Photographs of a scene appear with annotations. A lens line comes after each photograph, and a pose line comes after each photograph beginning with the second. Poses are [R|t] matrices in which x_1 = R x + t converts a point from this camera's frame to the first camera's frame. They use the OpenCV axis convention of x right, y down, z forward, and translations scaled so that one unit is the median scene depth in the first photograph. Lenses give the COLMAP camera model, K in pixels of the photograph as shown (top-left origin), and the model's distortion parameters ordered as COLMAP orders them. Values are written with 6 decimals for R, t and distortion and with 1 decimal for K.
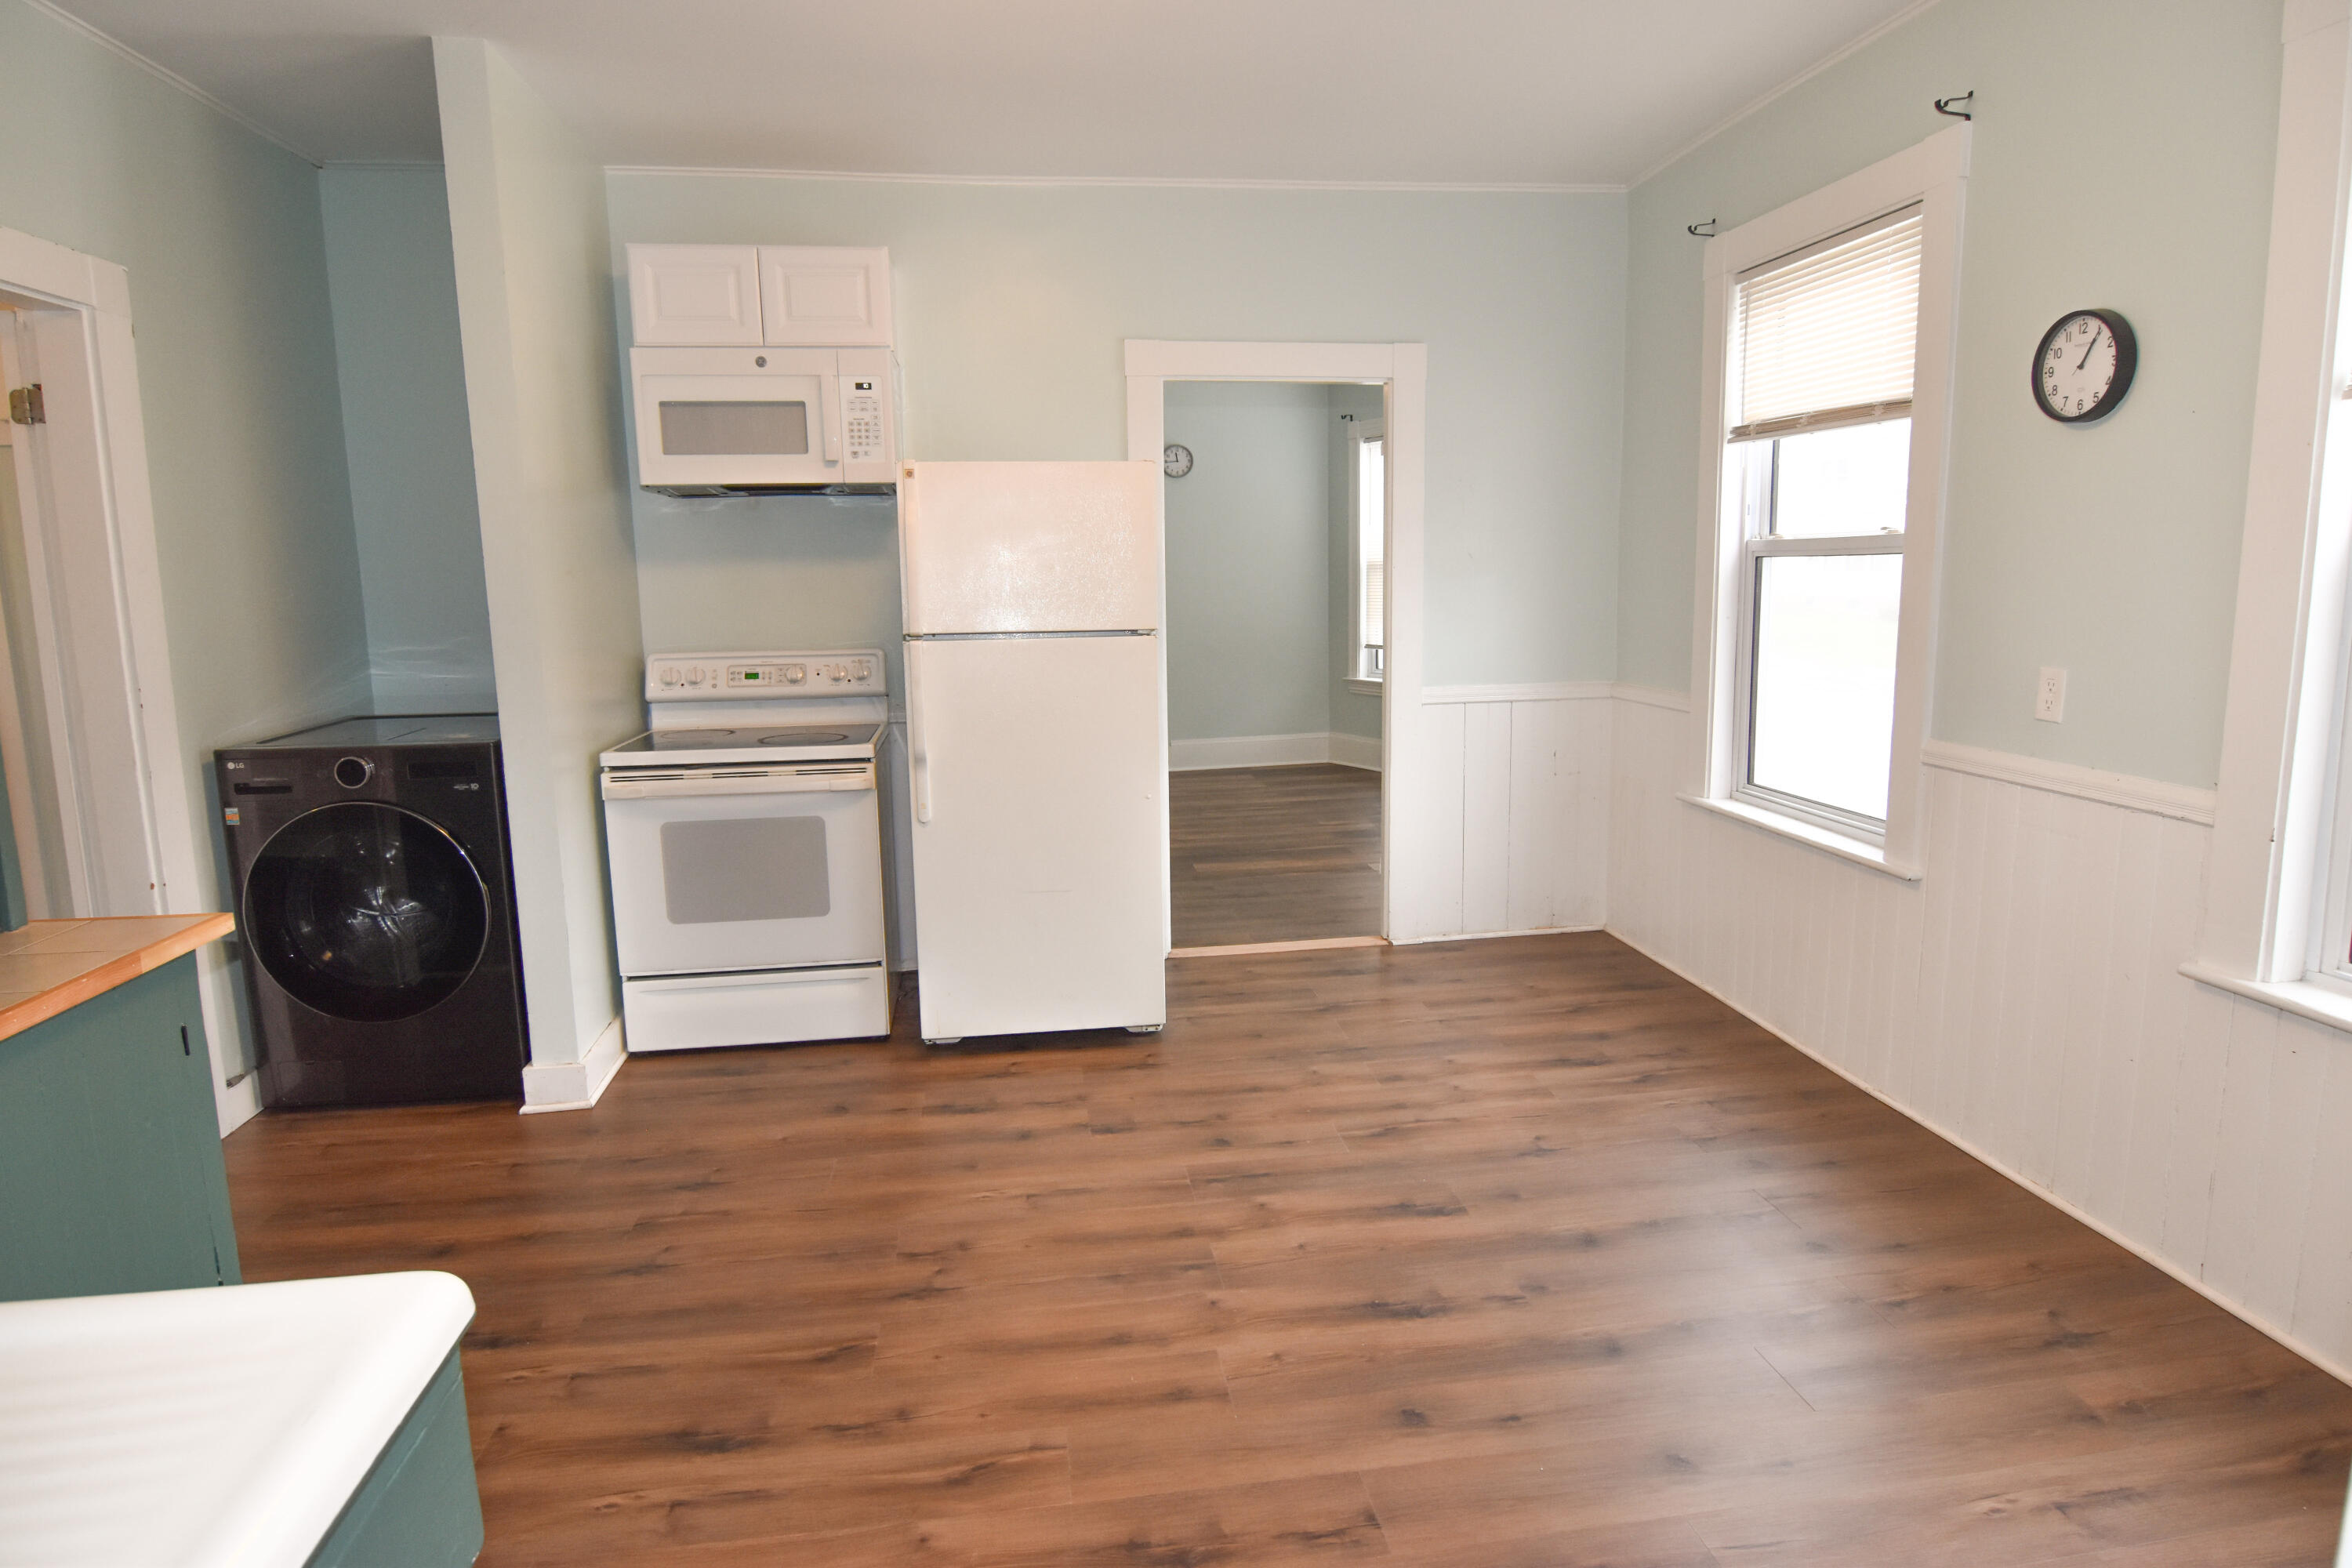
lens RADIAL K [[1274.3, 0, 1180.2], [0, 1274.3, 775.8], [0, 0, 1]] dist [-0.008502, -0.000405]
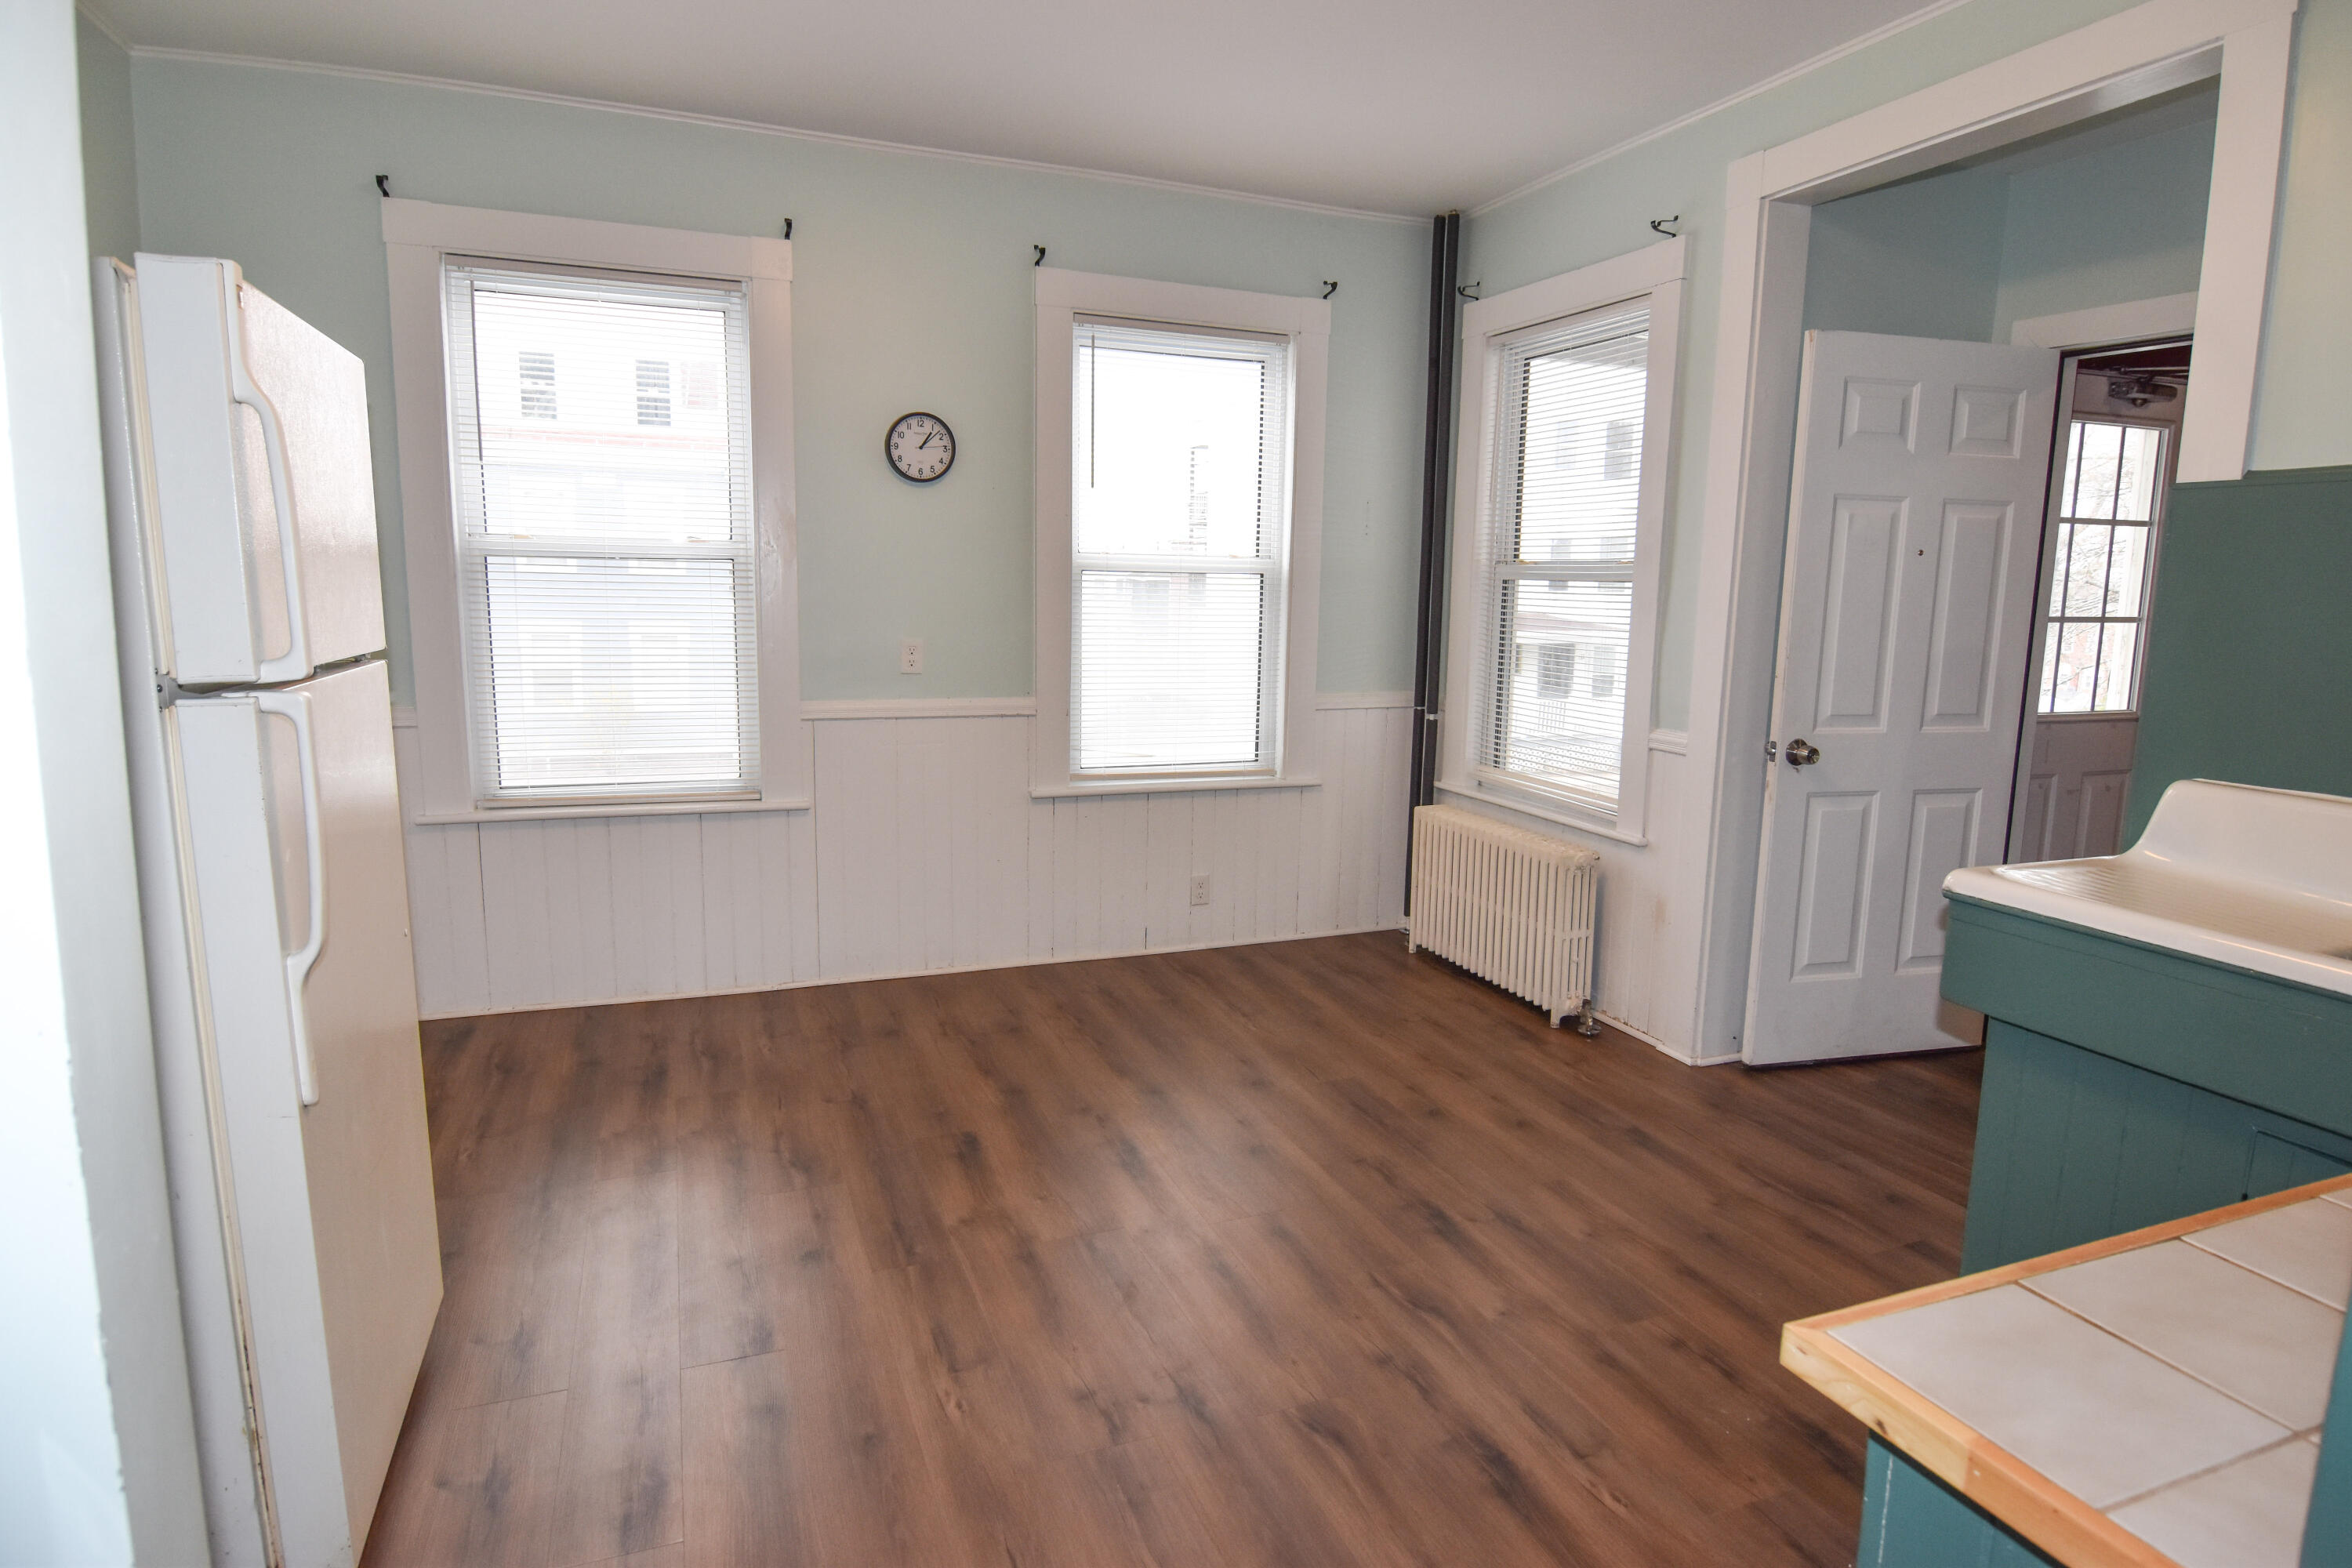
lens RADIAL K [[1274.3, 0, 1171.6], [0, 1274.3, 776.6], [0, 0, 1]] dist [-0.008502, -0.000405]
pose [[-0.233240, -0.135912, 0.962874, -1.052996], [0.146755, 0.973923, 0.173021, -0.166079], [-0.961281, 0.181662, -0.207212, 1.214015]]
